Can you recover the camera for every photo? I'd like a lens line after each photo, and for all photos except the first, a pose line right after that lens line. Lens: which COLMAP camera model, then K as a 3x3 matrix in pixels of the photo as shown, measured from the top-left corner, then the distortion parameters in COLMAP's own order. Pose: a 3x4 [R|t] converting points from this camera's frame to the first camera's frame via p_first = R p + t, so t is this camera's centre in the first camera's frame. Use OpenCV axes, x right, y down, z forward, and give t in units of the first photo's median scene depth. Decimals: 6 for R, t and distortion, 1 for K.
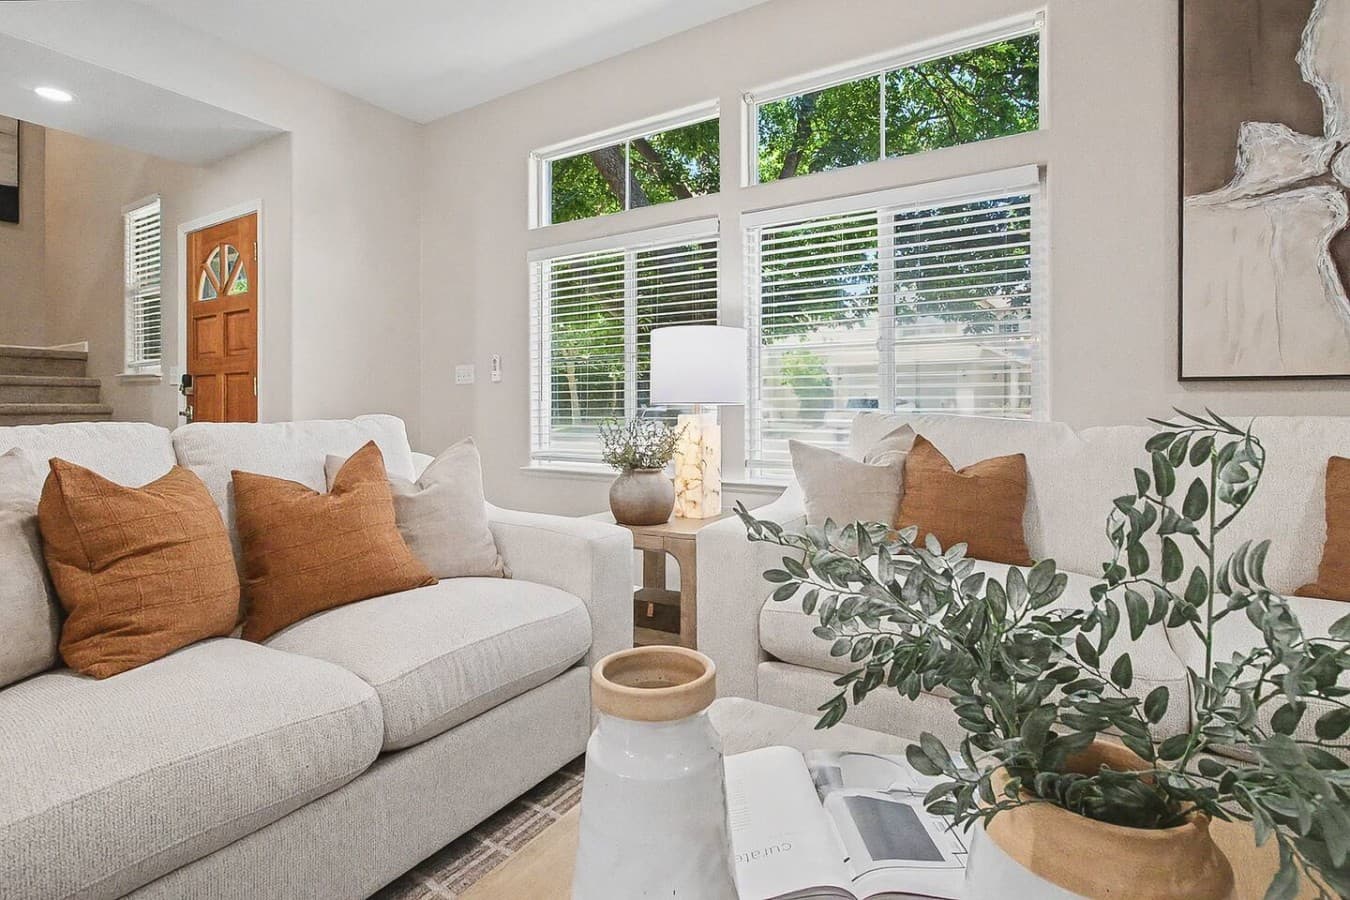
lens RADIAL K [[678.4, 0, 667.4], [0, 678.4, 408.0], [0, 0, 1]] dist [-0.005111, 0.000885]
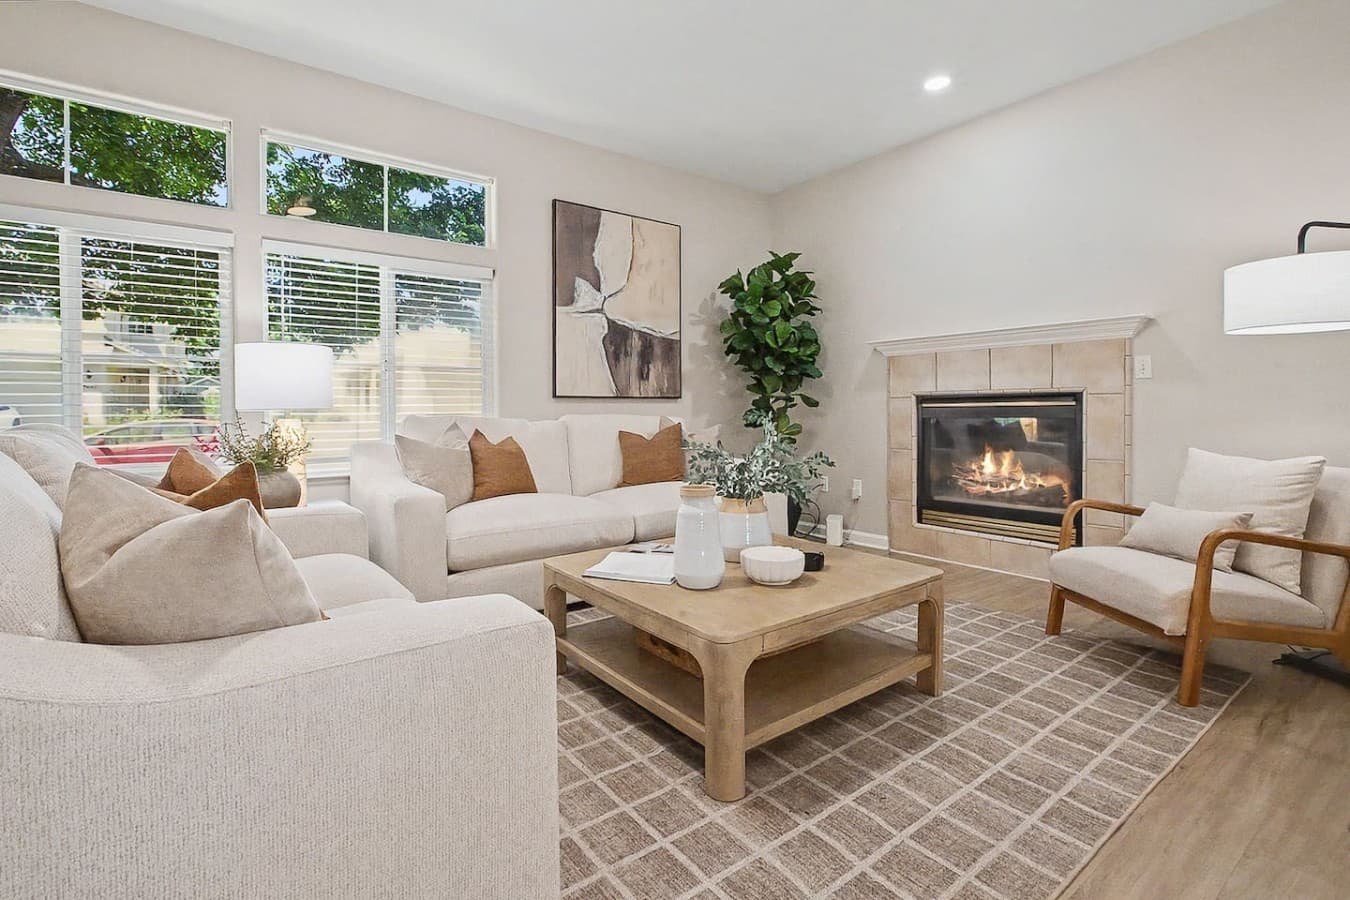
lens RADIAL K [[641.7, 0, 678.6], [0, 641.7, 415.4], [0, 0, 1]] dist [0.000014, 0.000880]
pose [[0.343409, -0.009225, 0.939141, -0.940236], [0.011319, 0.999920, 0.005683, 0.004755], [-0.939118, 0.008679, 0.343486, 0.009207]]
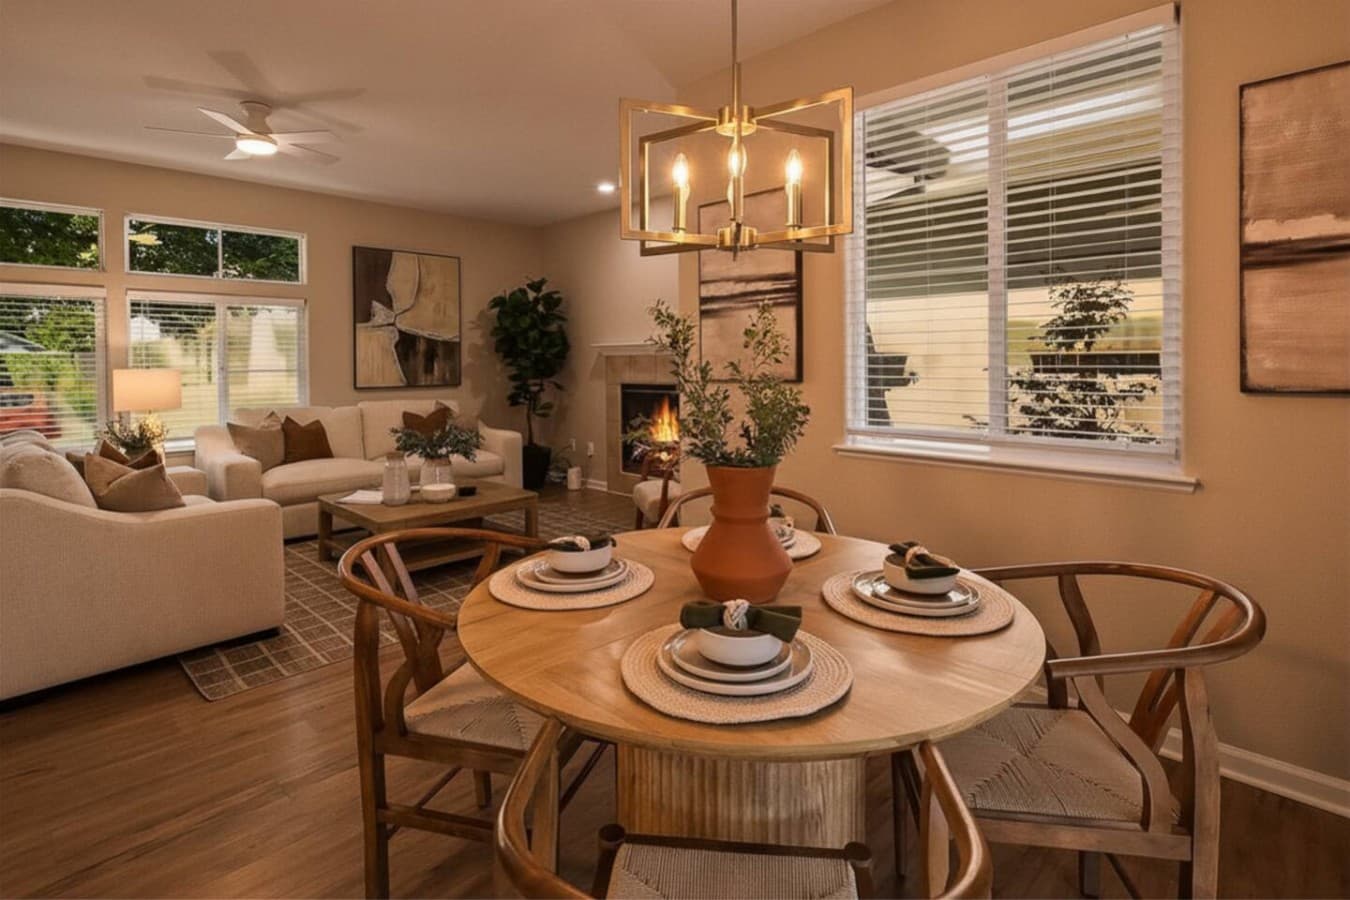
lens RADIAL K [[684.4, 0, 679.9], [0, 684.4, 366.7], [0, 0, 1]] dist [0.003722, 0.000793]
pose [[0.196929, -0.008249, 0.980383, -1.820851], [0.014951, 0.999874, 0.005410, -0.133325], [-0.980304, 0.013593, 0.197027, -0.902660]]
